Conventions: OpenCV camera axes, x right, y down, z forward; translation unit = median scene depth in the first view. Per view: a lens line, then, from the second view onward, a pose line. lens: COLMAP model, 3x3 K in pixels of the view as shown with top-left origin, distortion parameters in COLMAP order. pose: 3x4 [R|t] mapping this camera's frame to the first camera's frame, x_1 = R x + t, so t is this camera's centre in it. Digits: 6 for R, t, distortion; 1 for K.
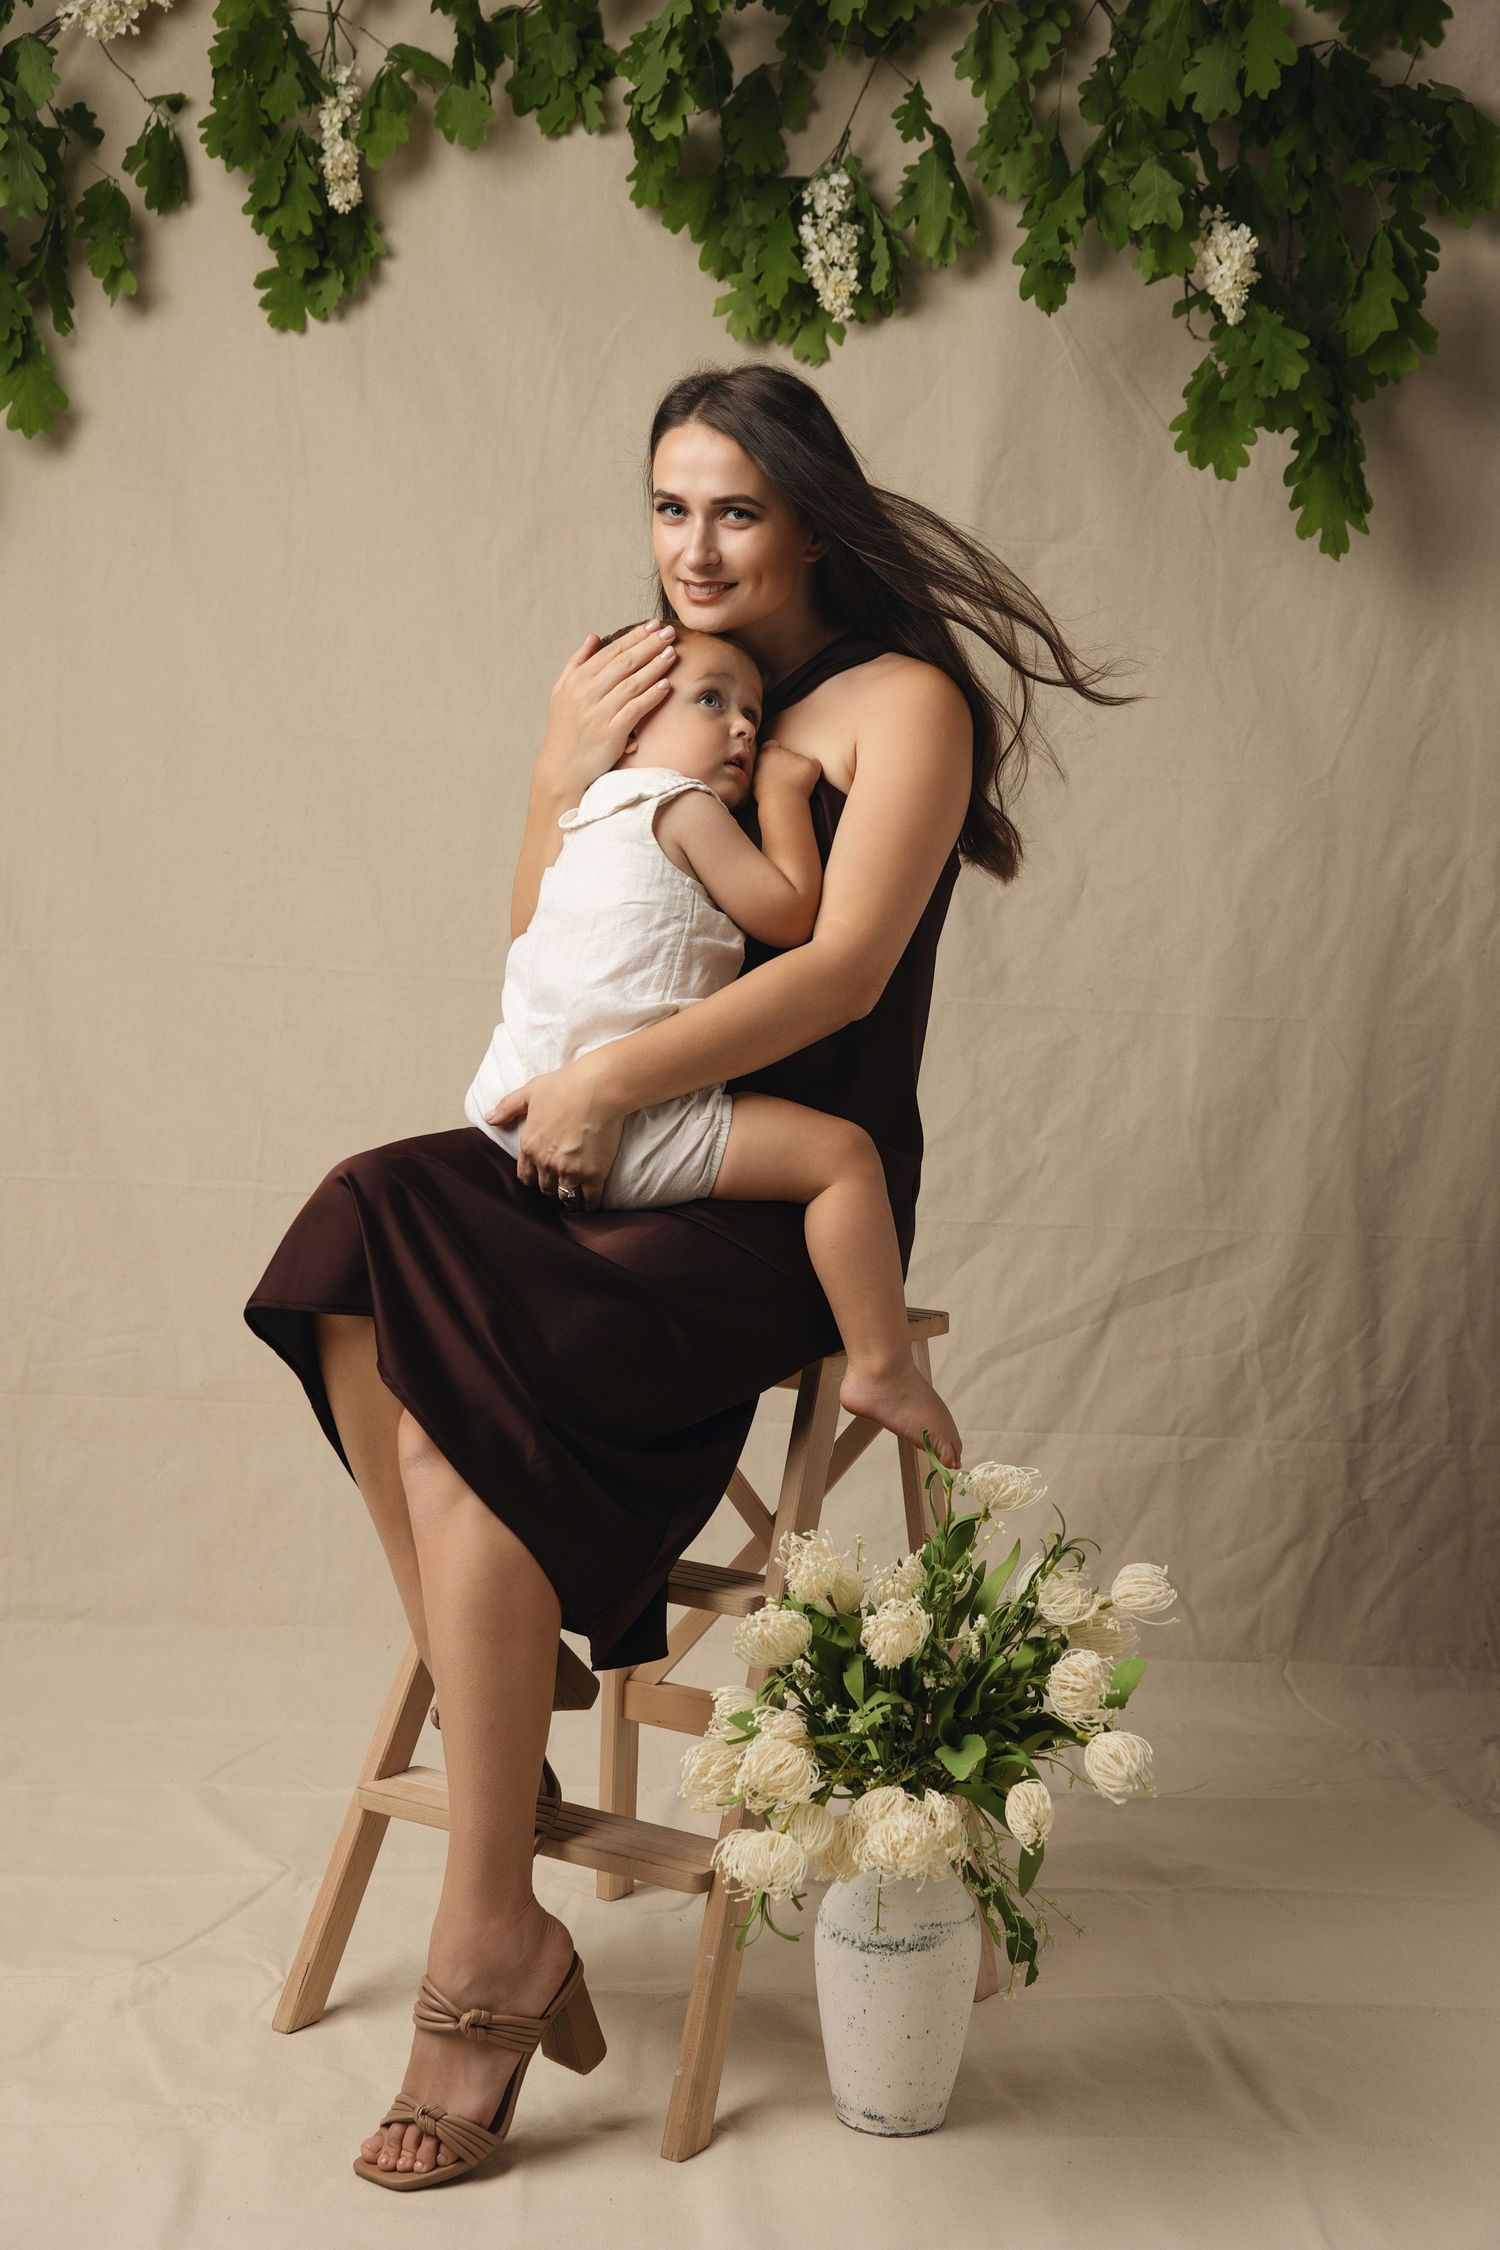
lens RADIAL K [[3203.8, 0, 747.7], [0, 3203.8, 1125.0], [0, 0, 1]] dist [0.123724, 0.000000]
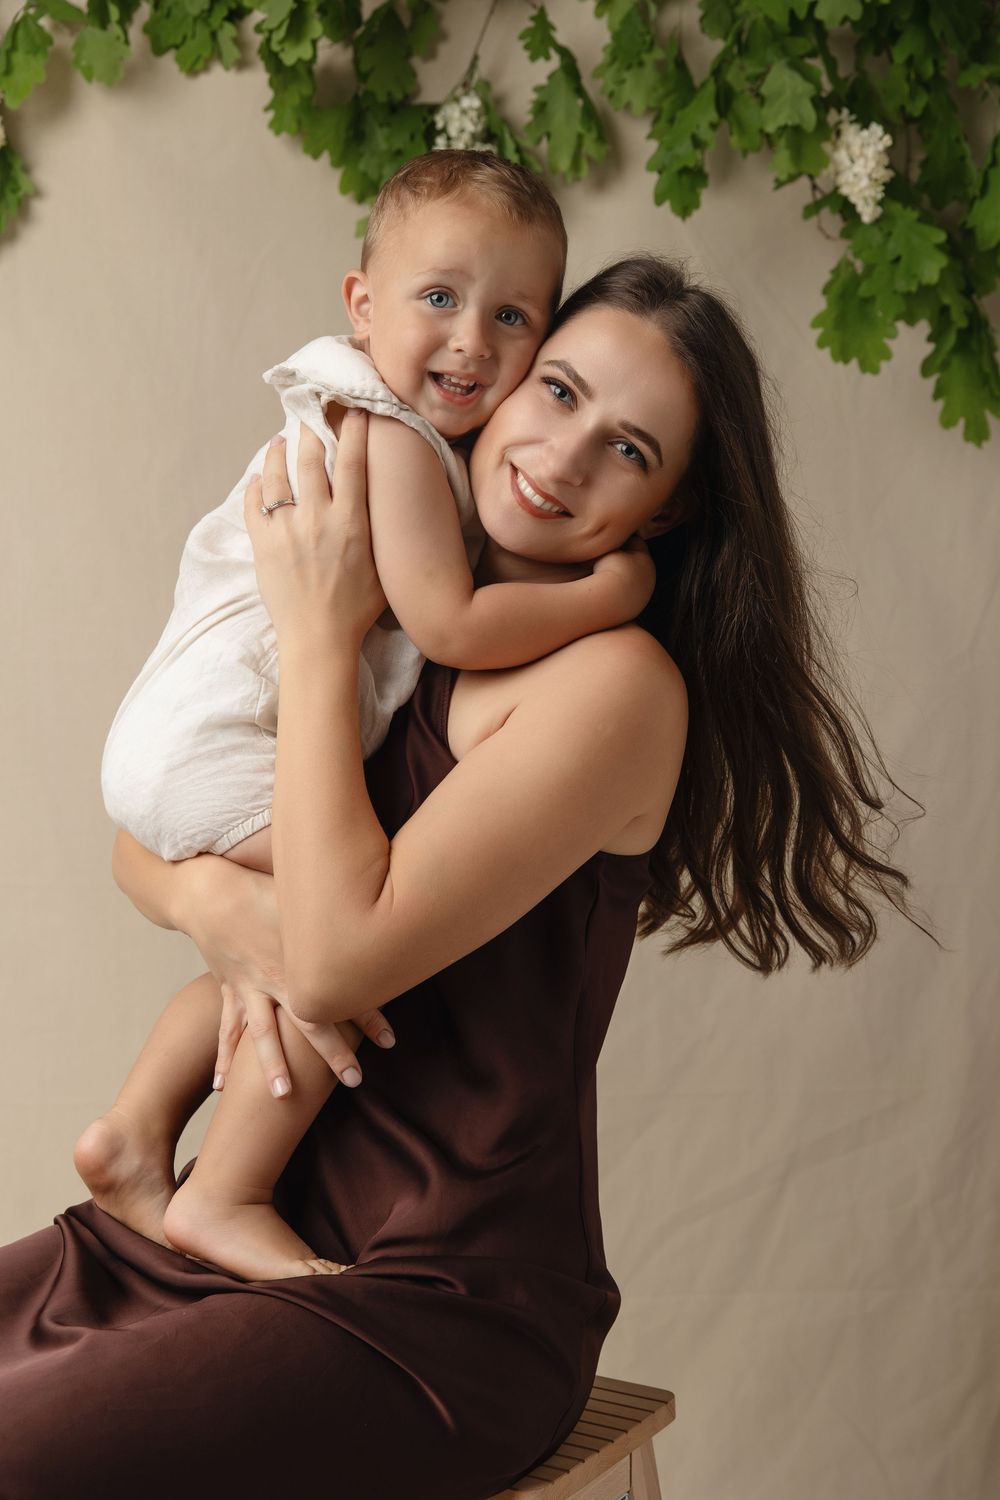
lens RADIAL K [[2063.4, 0, 500.5], [0, 2063.4, 749.8], [0, 0, 1]] dist [0.003997, 0.000000]
pose [[0.998286, -0.050000, 0.030414, 0.007674], [0.050541, 0.998572, -0.017304, -0.075325], [-0.029505, 0.018811, 0.999388, 0.351693]]
